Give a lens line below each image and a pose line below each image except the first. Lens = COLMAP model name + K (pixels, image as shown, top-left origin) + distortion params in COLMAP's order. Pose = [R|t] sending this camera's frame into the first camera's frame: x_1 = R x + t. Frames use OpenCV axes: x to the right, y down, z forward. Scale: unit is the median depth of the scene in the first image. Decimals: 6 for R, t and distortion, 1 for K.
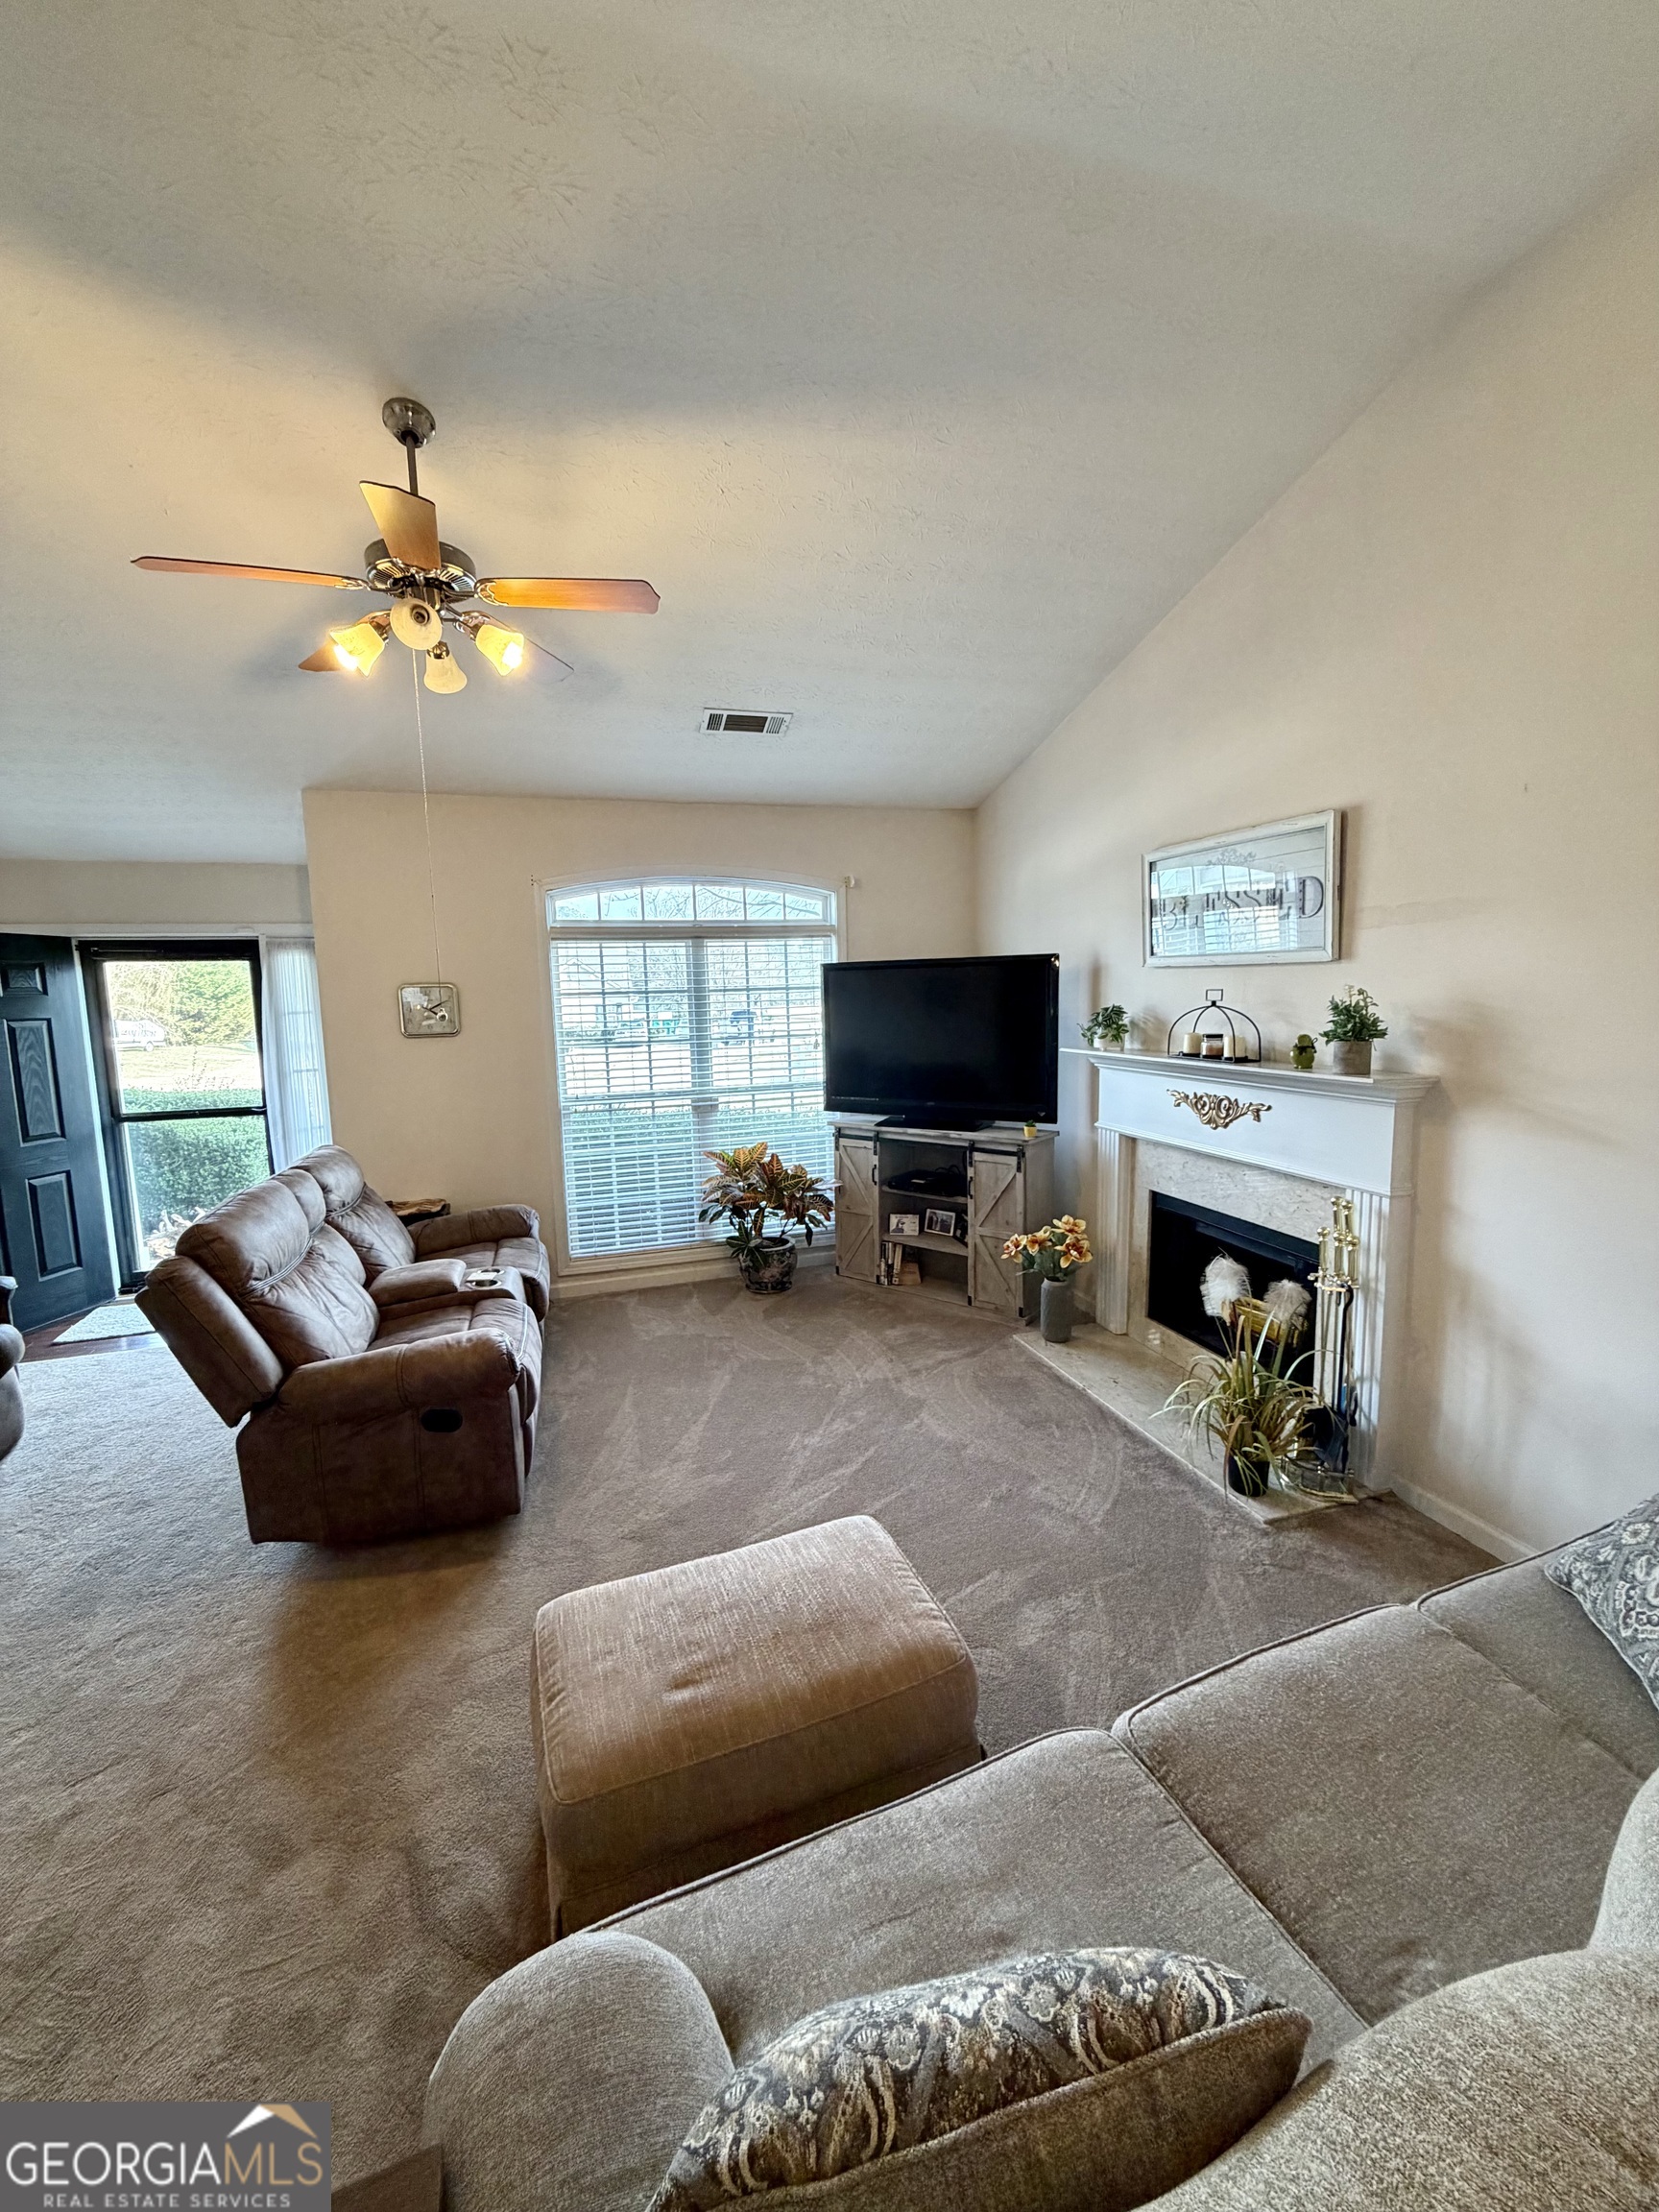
lens RADIAL K [[886.1, 0, 829.1], [0, 886.1, 1097.5], [0, 0, 1]] dist [-0.001646, -0.000073]
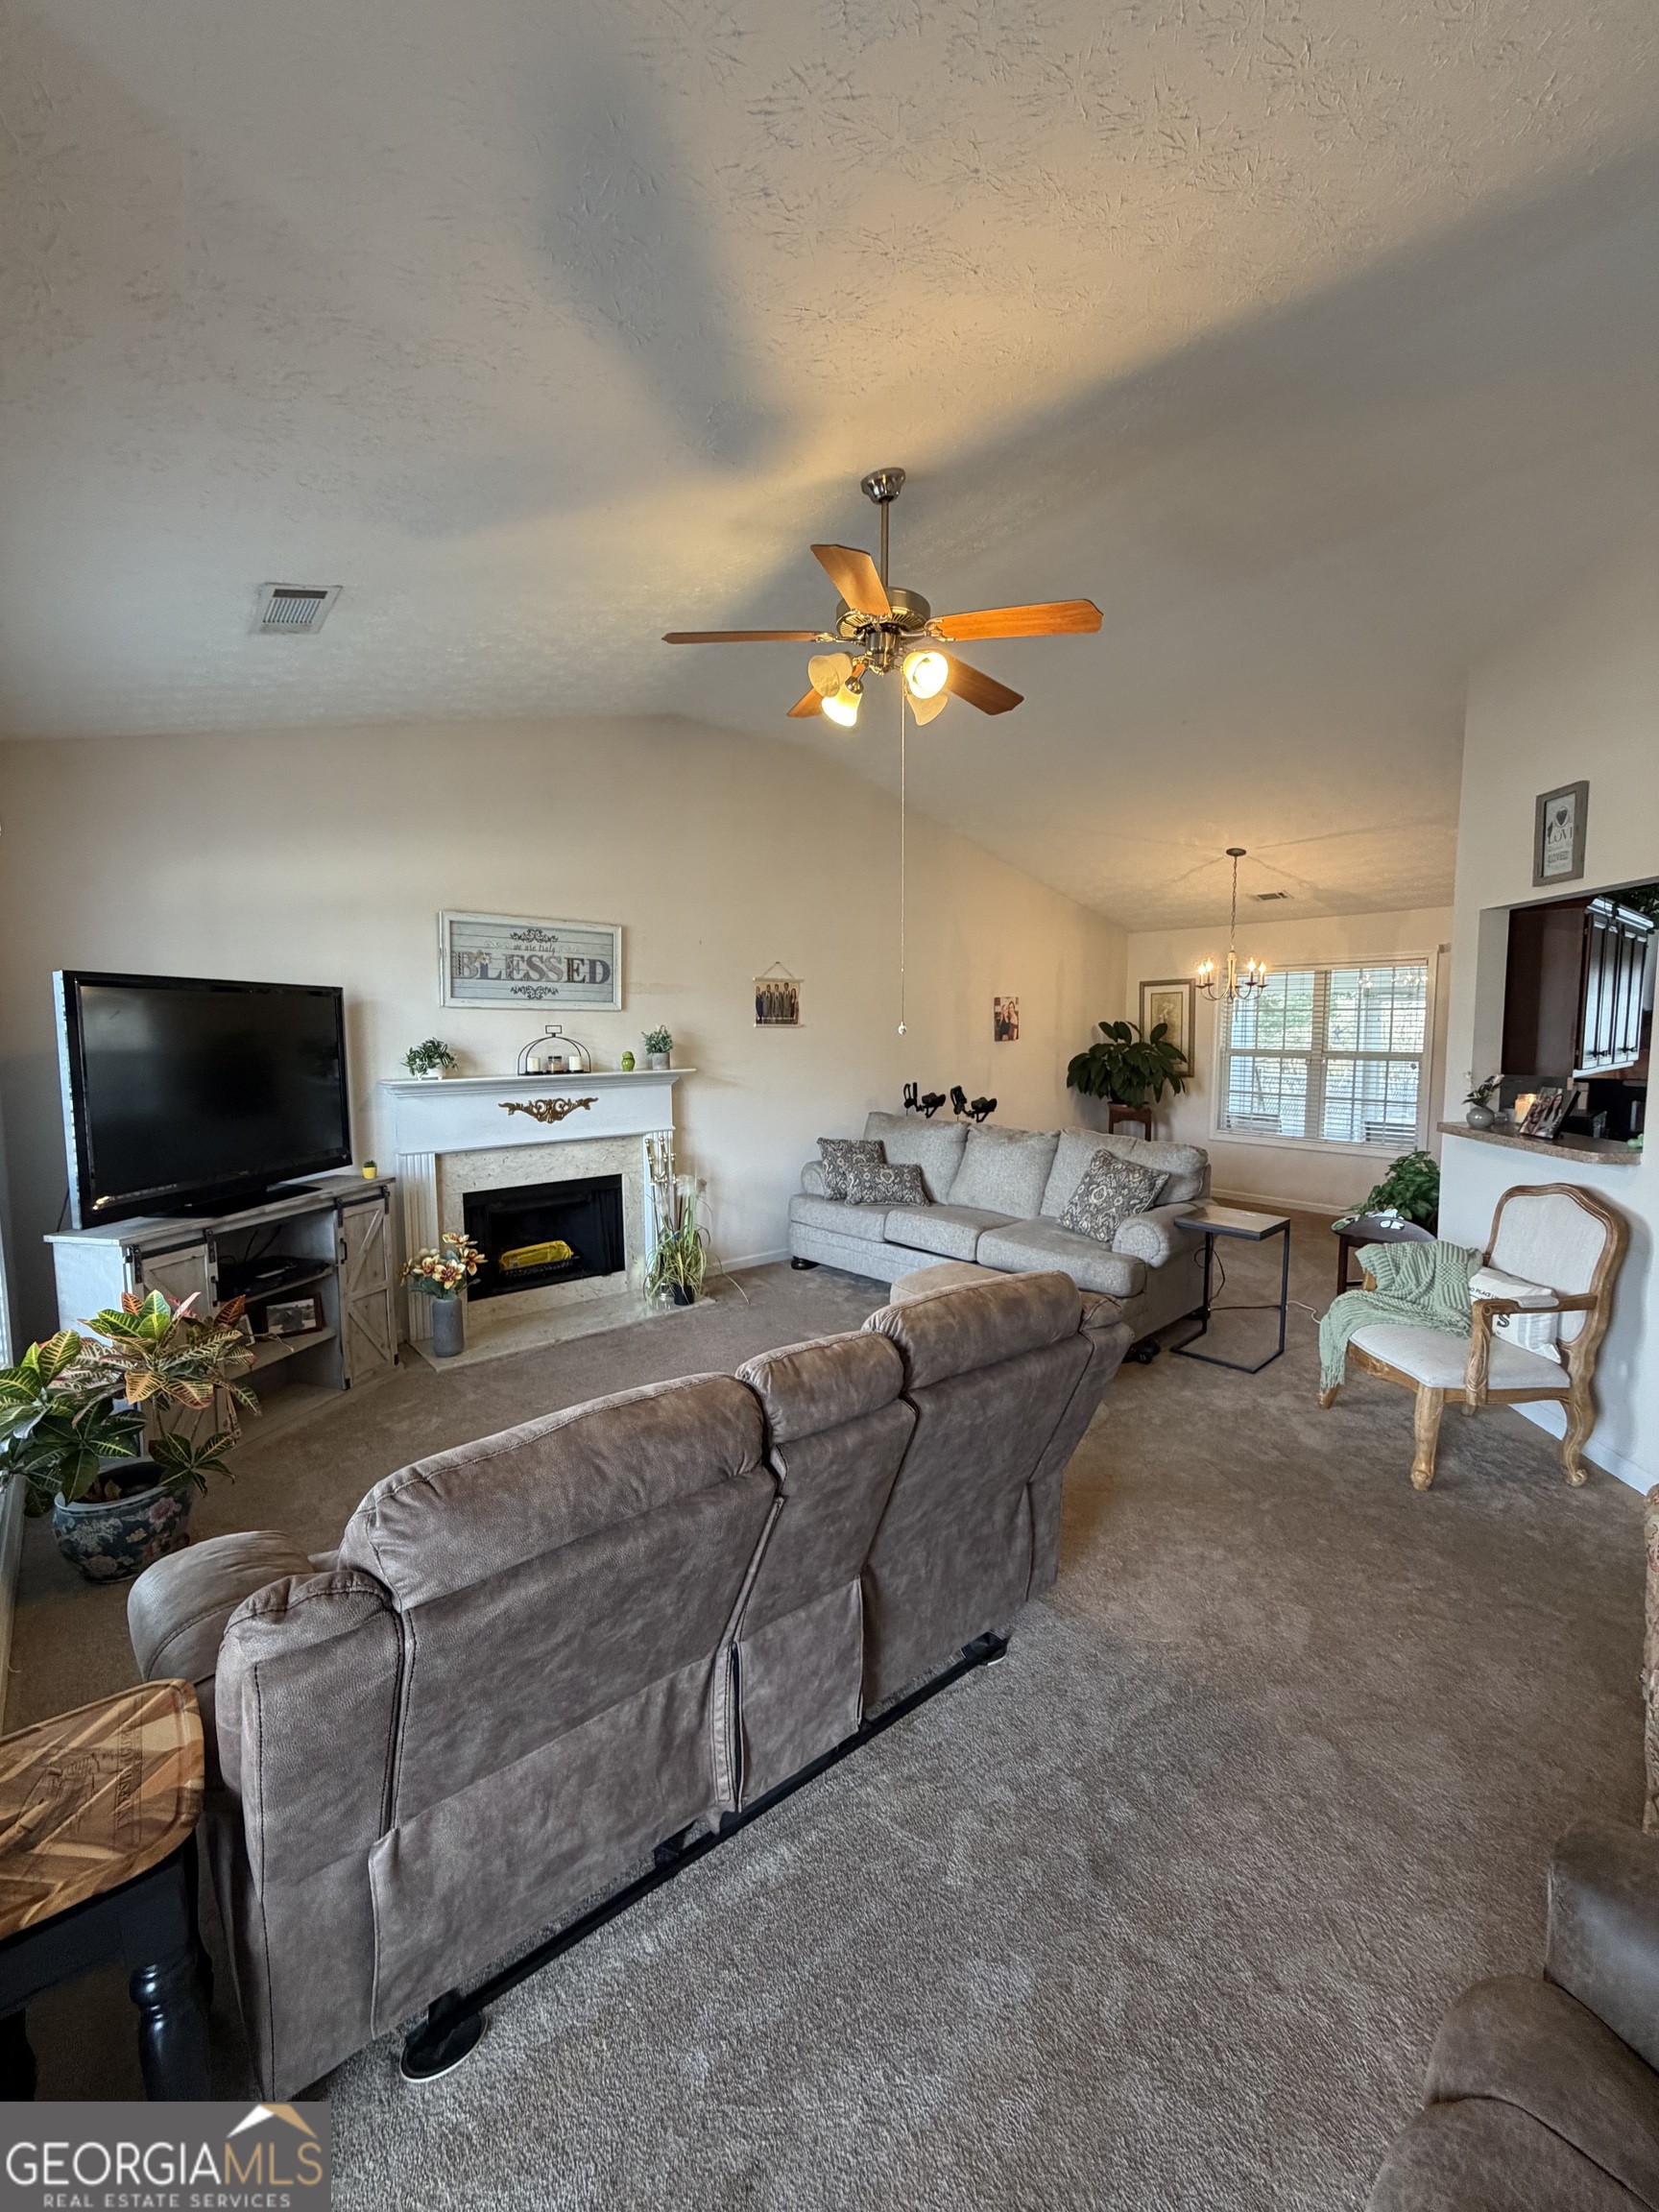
lens RADIAL K [[886.1, 0, 830.1], [0, 886.1, 1099.8], [0, 0, 1]] dist [-0.001646, -0.000073]
pose [[-0.423159, -0.045250, 0.904925, -0.917123], [0.124556, 0.986365, 0.107566, -0.086554], [-0.897453, 0.158231, -0.411753, 1.029488]]
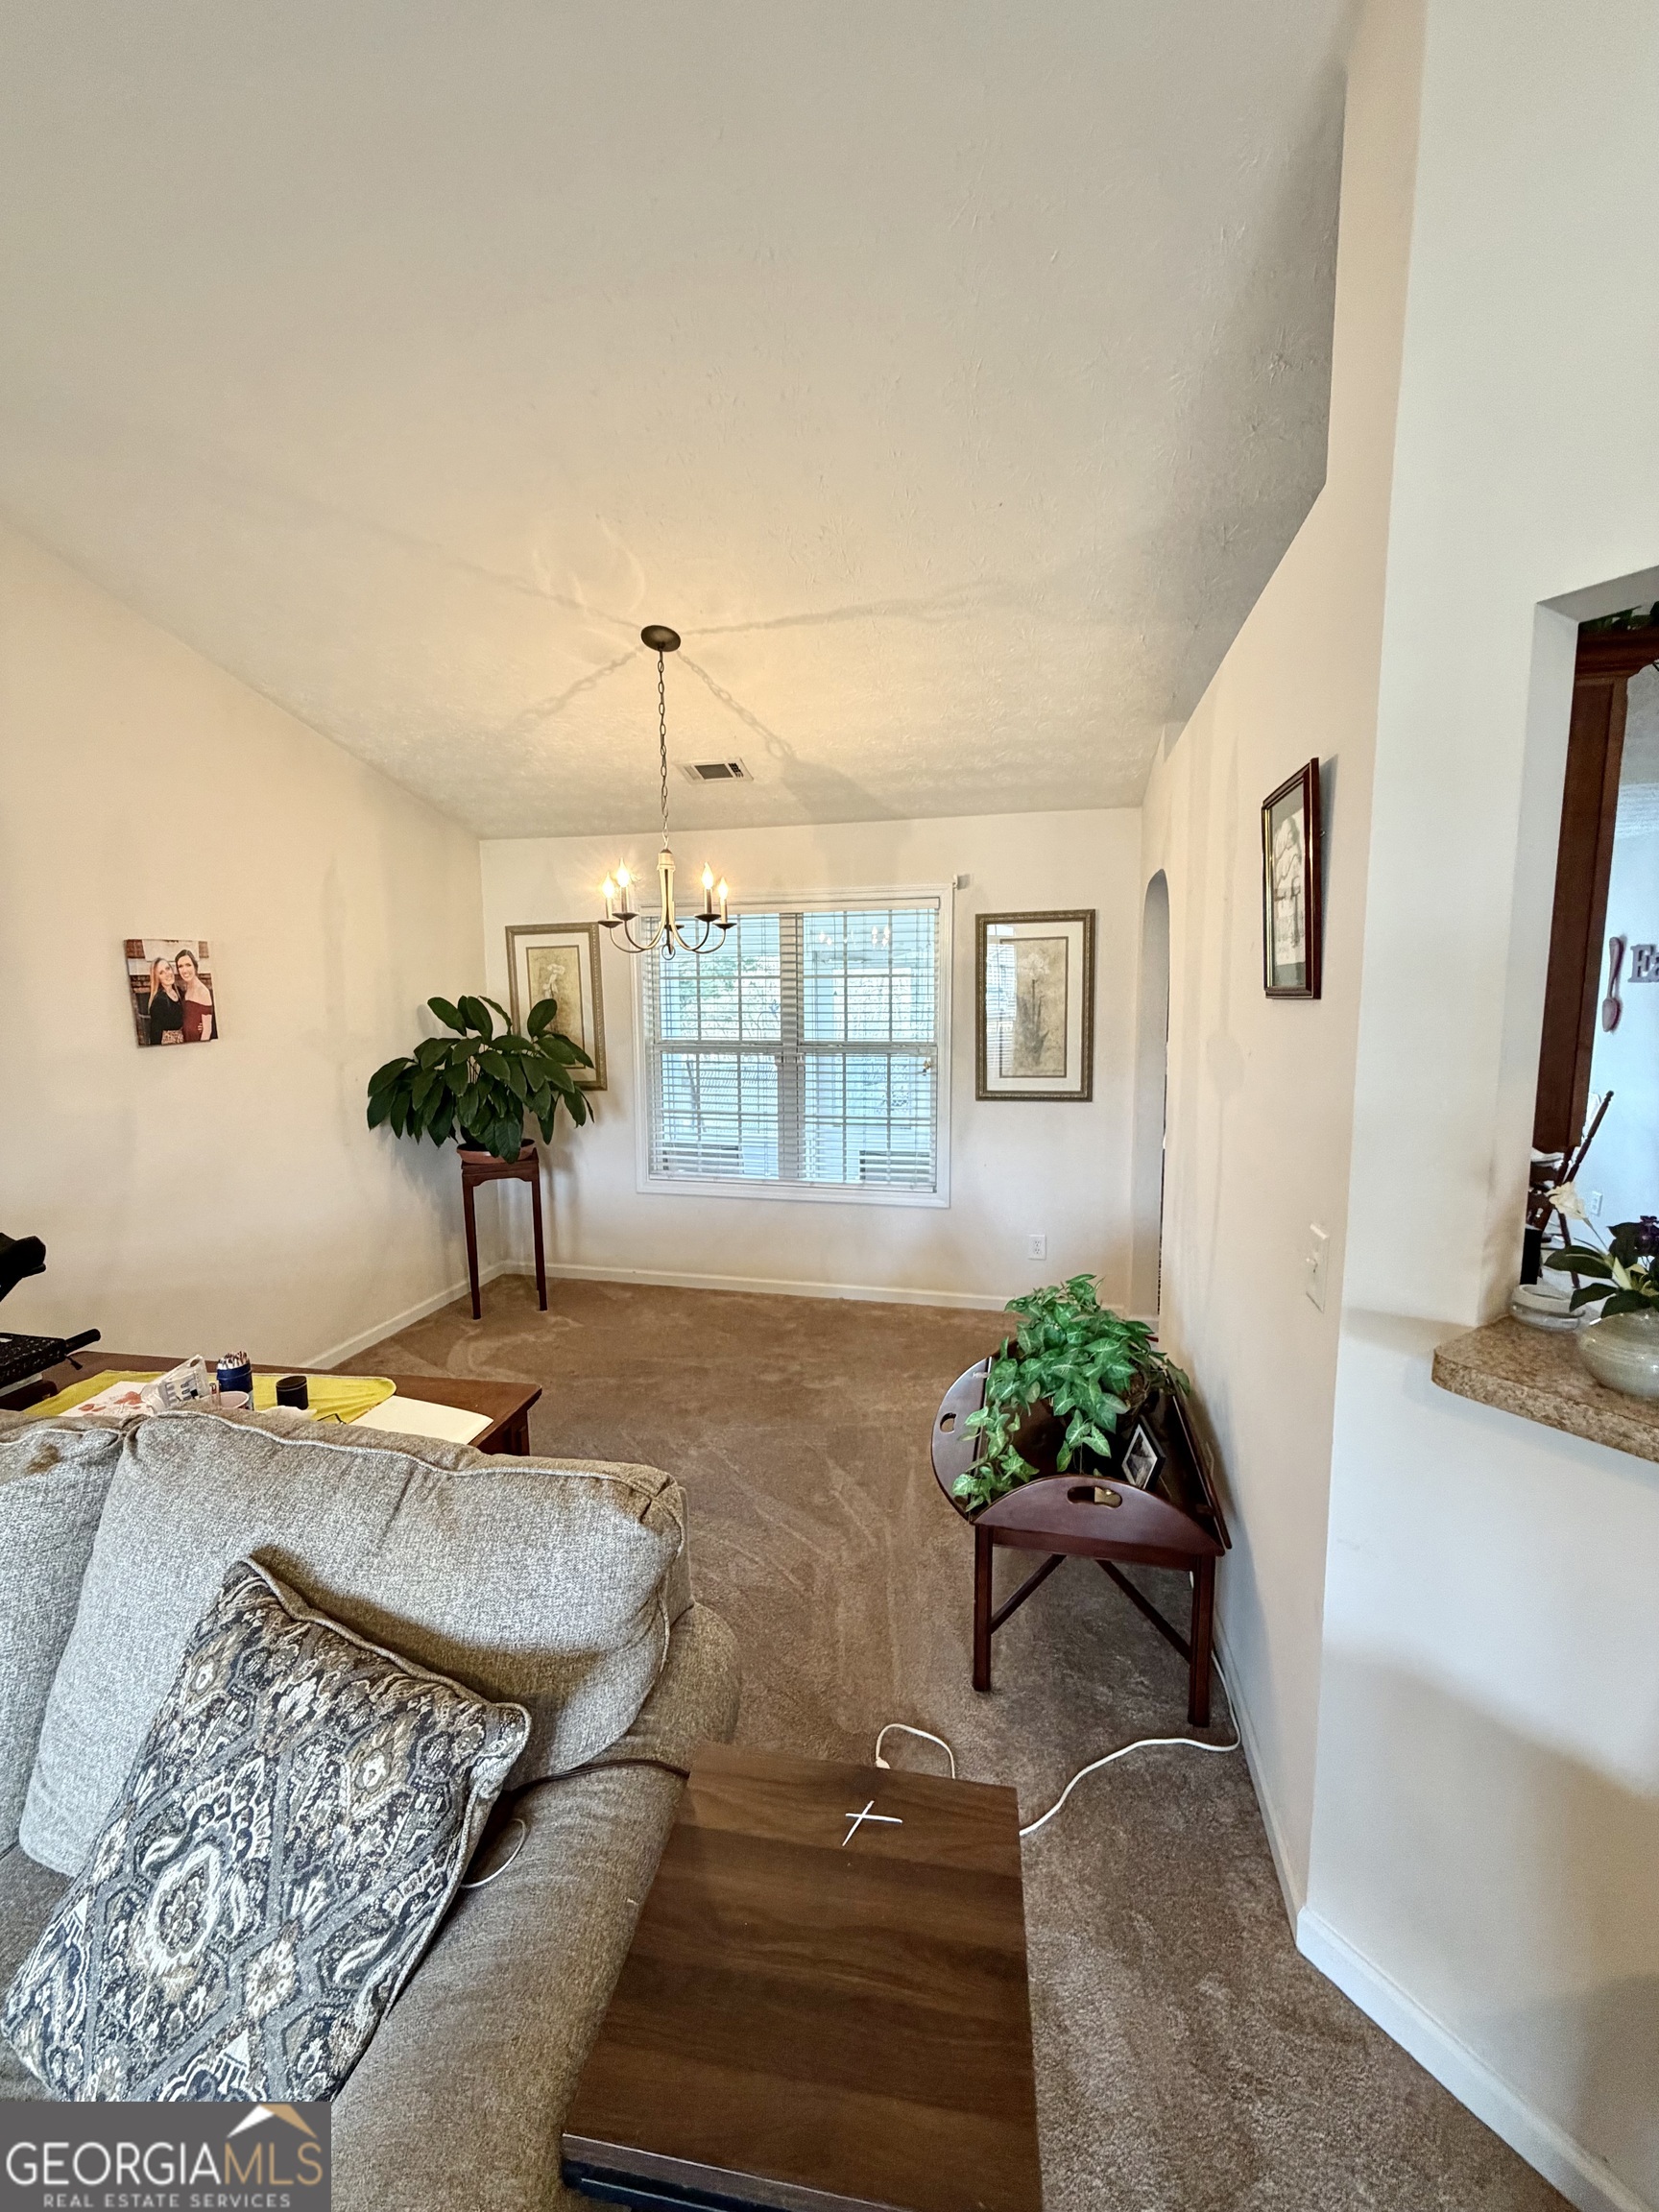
lens RADIAL K [[886.1, 0, 833.1], [0, 886.1, 1097.7], [0, 0, 1]] dist [-0.001646, -0.000073]
pose [[-0.881159, -0.016496, 0.472531, -0.244735], [0.091410, 0.974593, 0.204482, -0.021423], [-0.463899, 0.223375, -0.857264, 0.300535]]
